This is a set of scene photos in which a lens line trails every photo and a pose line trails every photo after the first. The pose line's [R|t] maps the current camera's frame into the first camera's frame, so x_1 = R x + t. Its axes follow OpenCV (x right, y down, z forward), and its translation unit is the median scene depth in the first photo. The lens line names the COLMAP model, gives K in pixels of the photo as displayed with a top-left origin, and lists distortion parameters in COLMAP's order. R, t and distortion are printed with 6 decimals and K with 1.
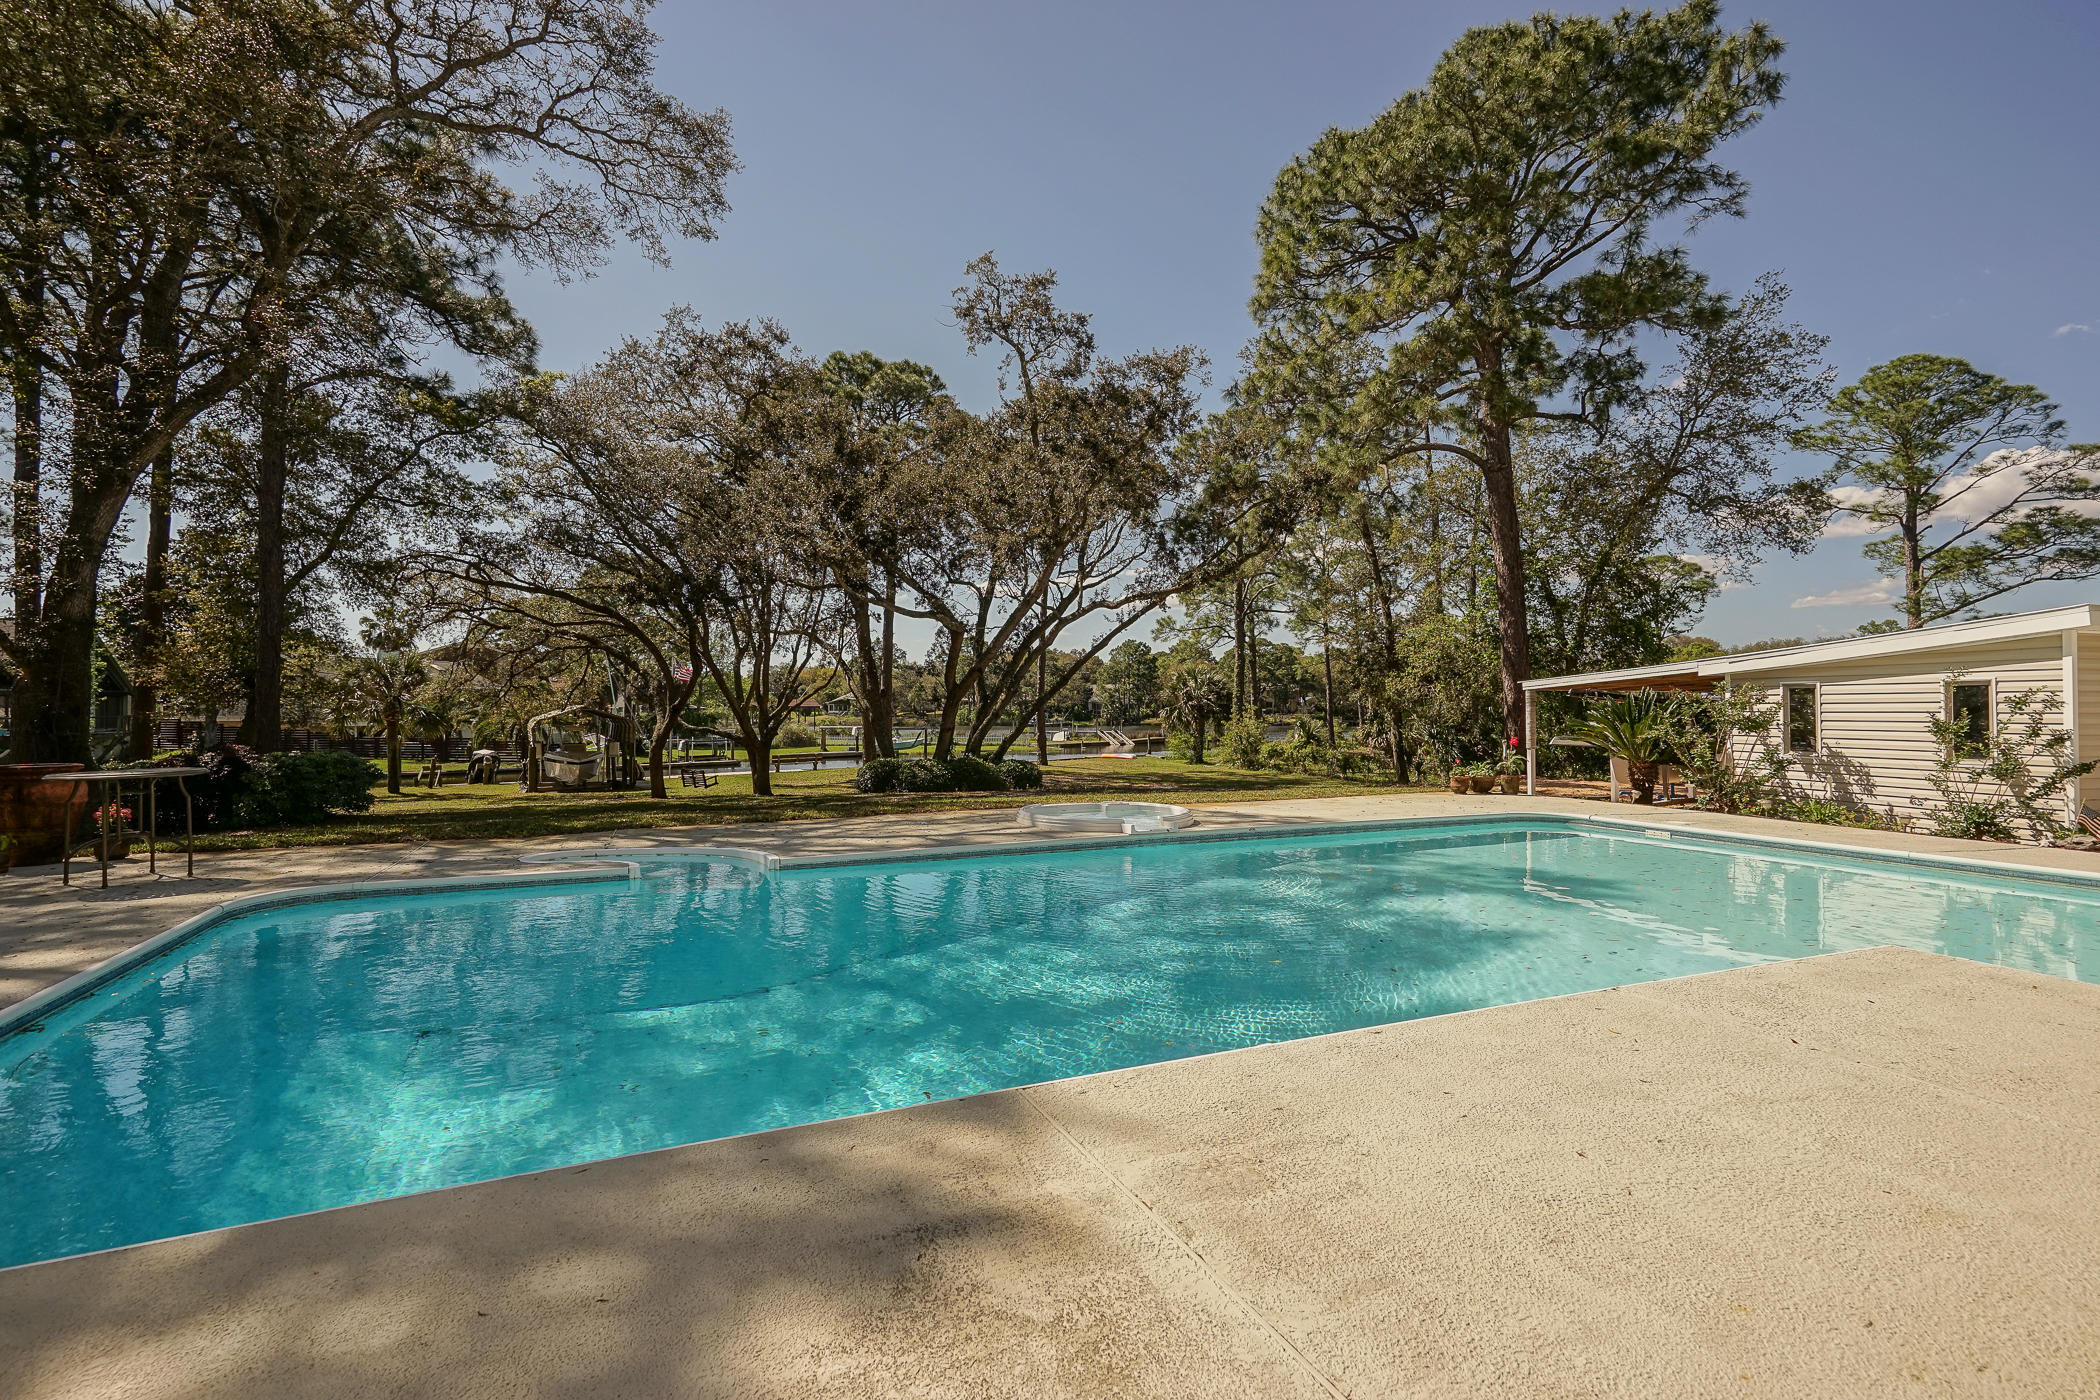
lens RADIAL K [[953.6, 0, 1048.3], [0, 953.6, 692.1], [0, 0, 1]] dist [-0.004300, 0.013747]
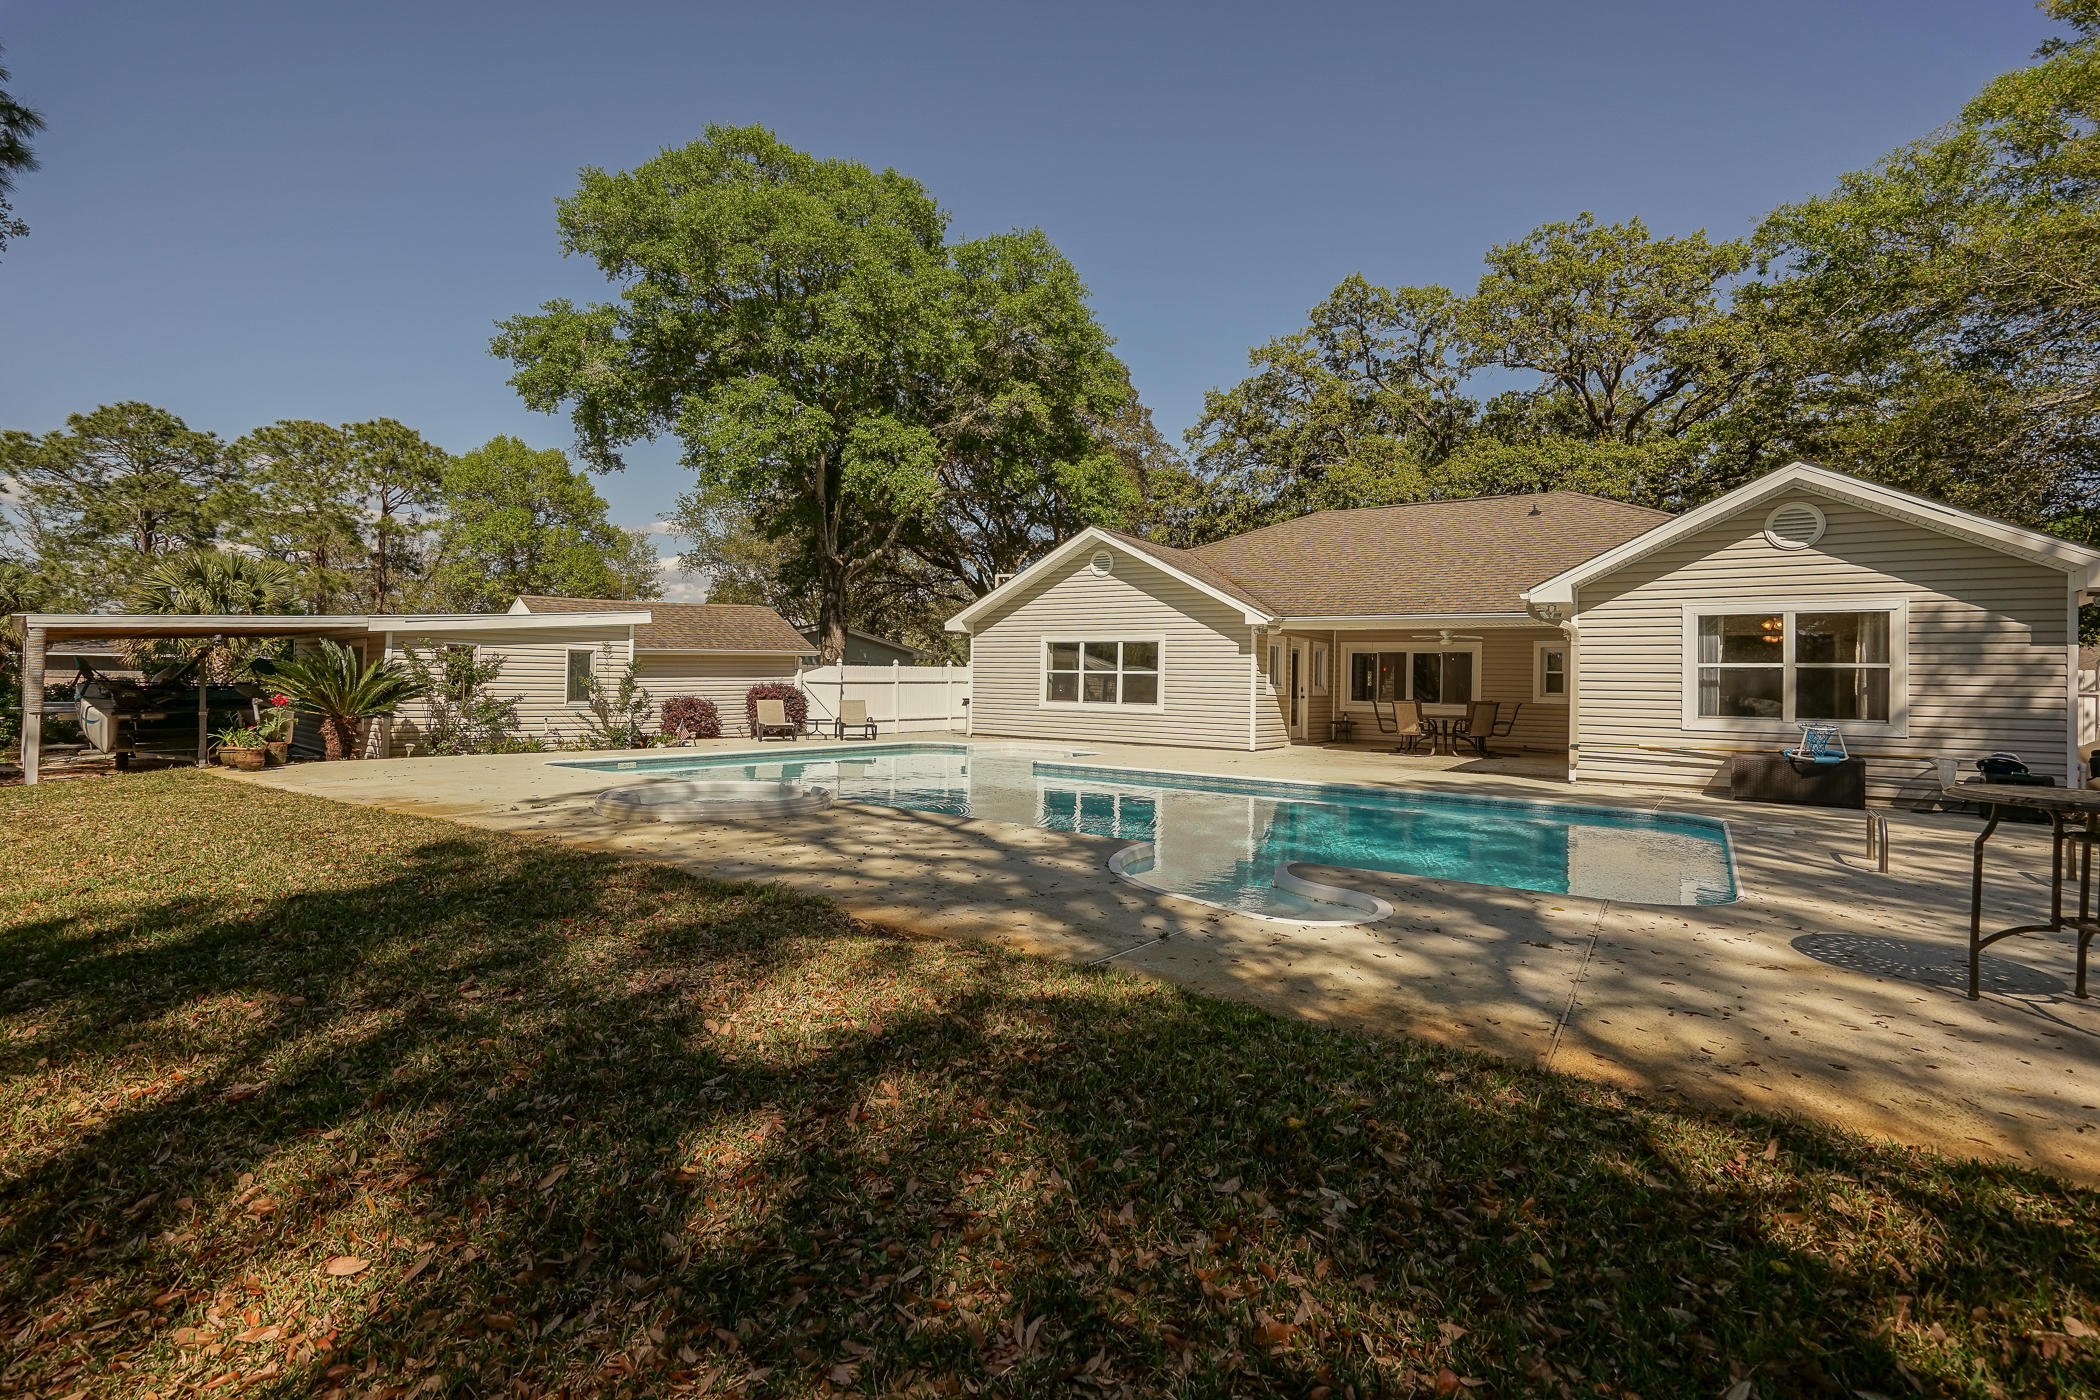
lens RADIAL K [[953.8, 0, 1047.3], [0, 953.8, 696.8], [0, 0, 1]] dist [-0.004476, 0.013993]
pose [[-0.487878, -0.022163, 0.872630, -0.335878], [-0.033136, 0.999427, 0.006857, 0.012472], [-0.872283, -0.025570, -0.488333, 0.479337]]
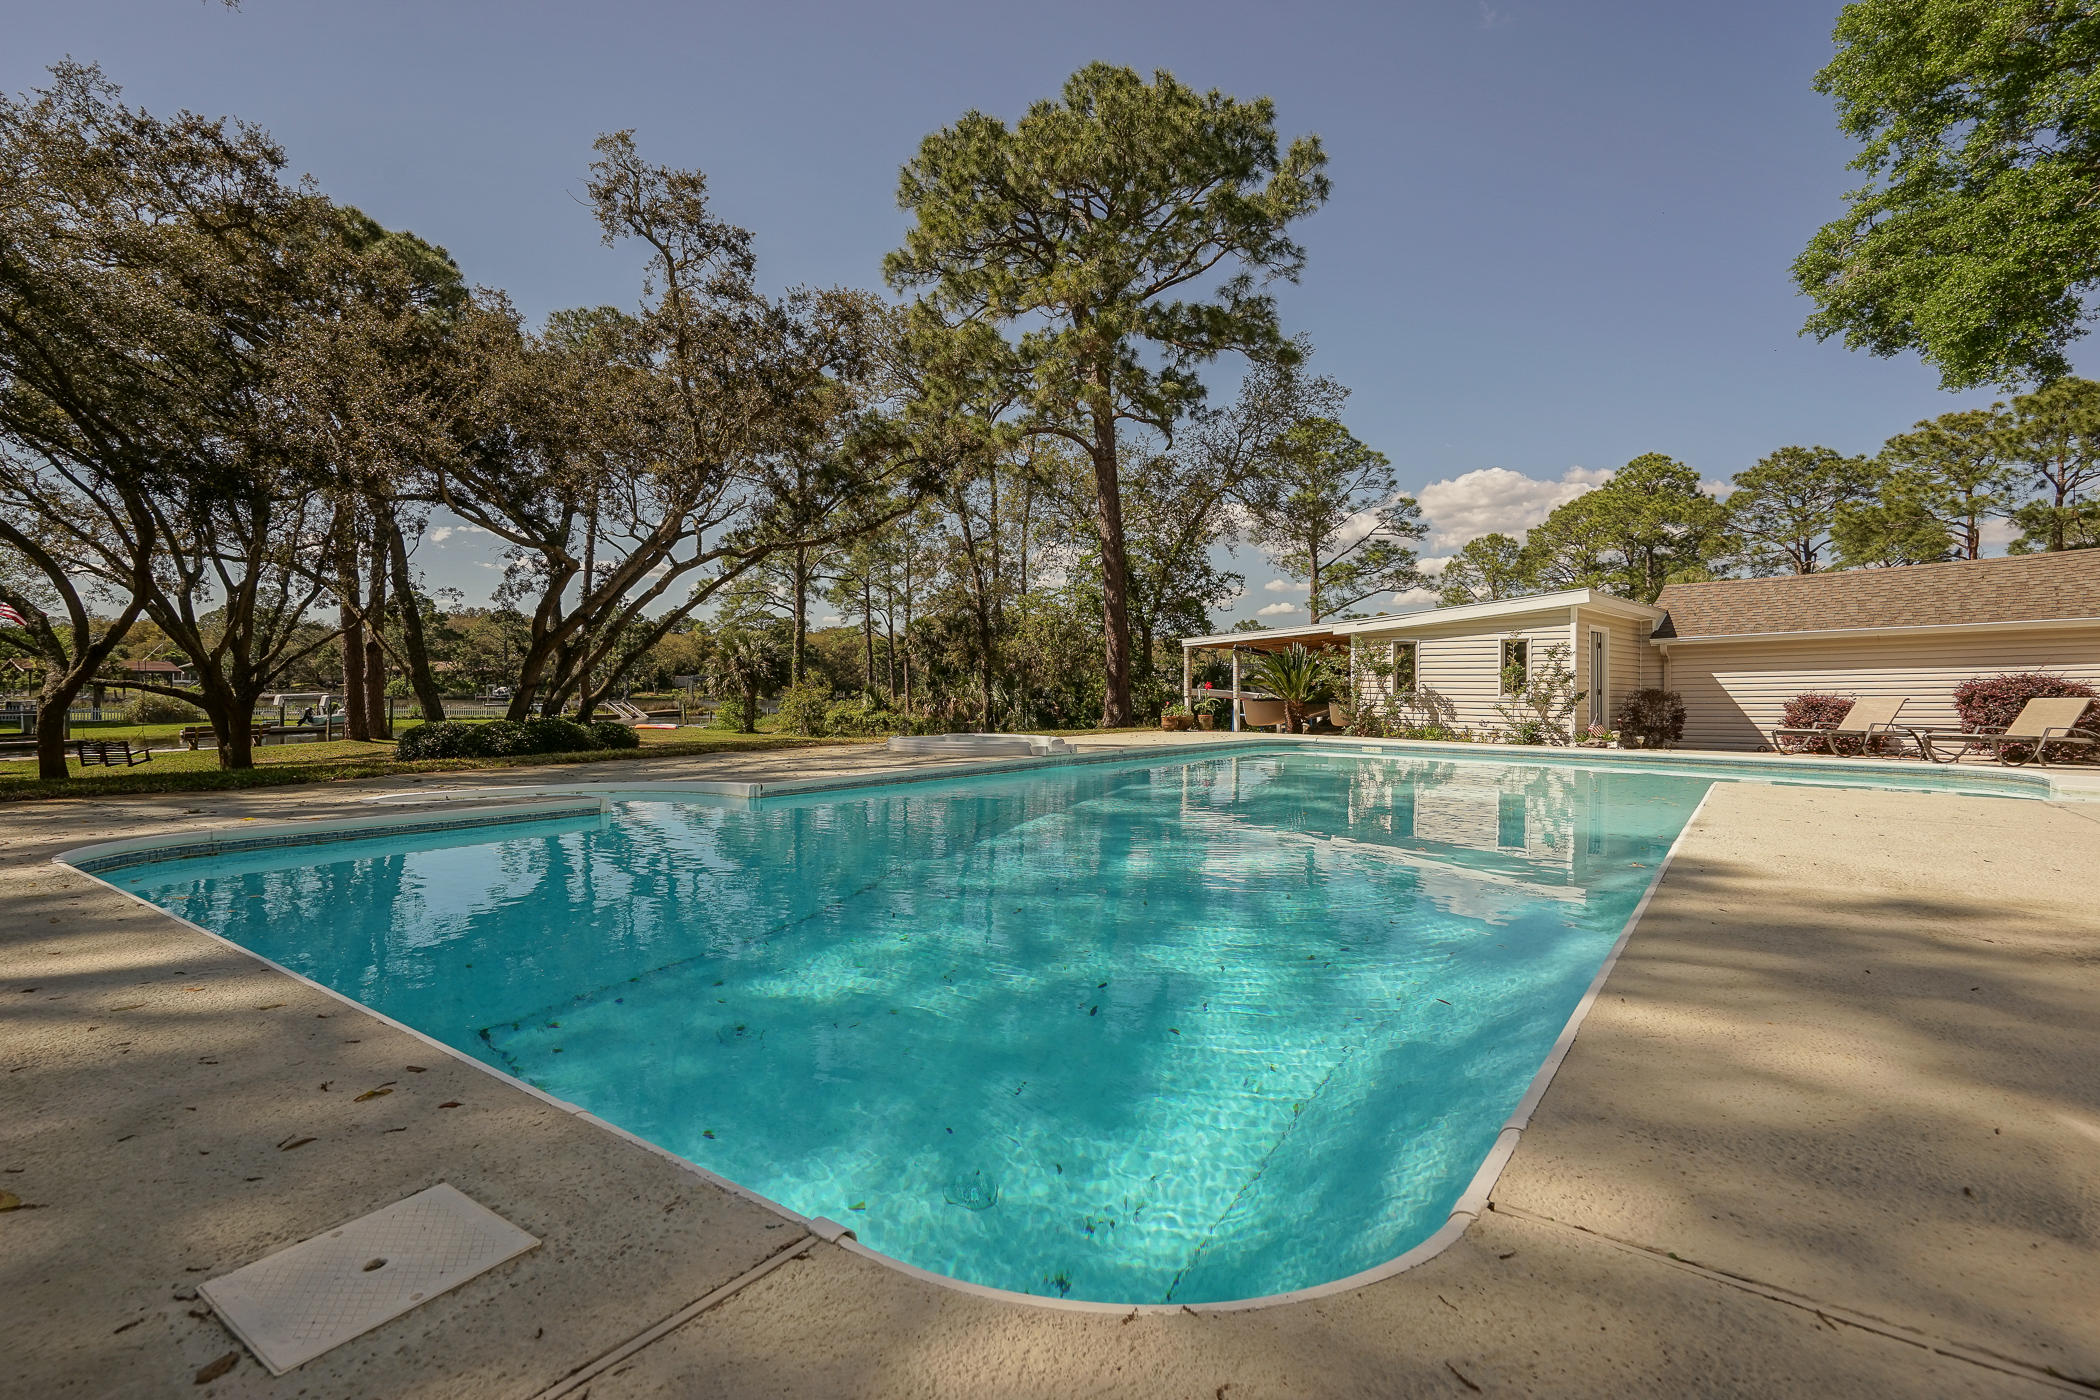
lens RADIAL K [[953.6, 0, 1048.3], [0, 953.6, 692.1], [0, 0, 1]] dist [-0.004300, 0.013747]
pose [[0.863563, 0.005980, 0.504205, -0.165765], [-0.018162, 0.999650, 0.019250, 0.023596], [-0.503914, -0.025781, 0.863369, 0.048390]]
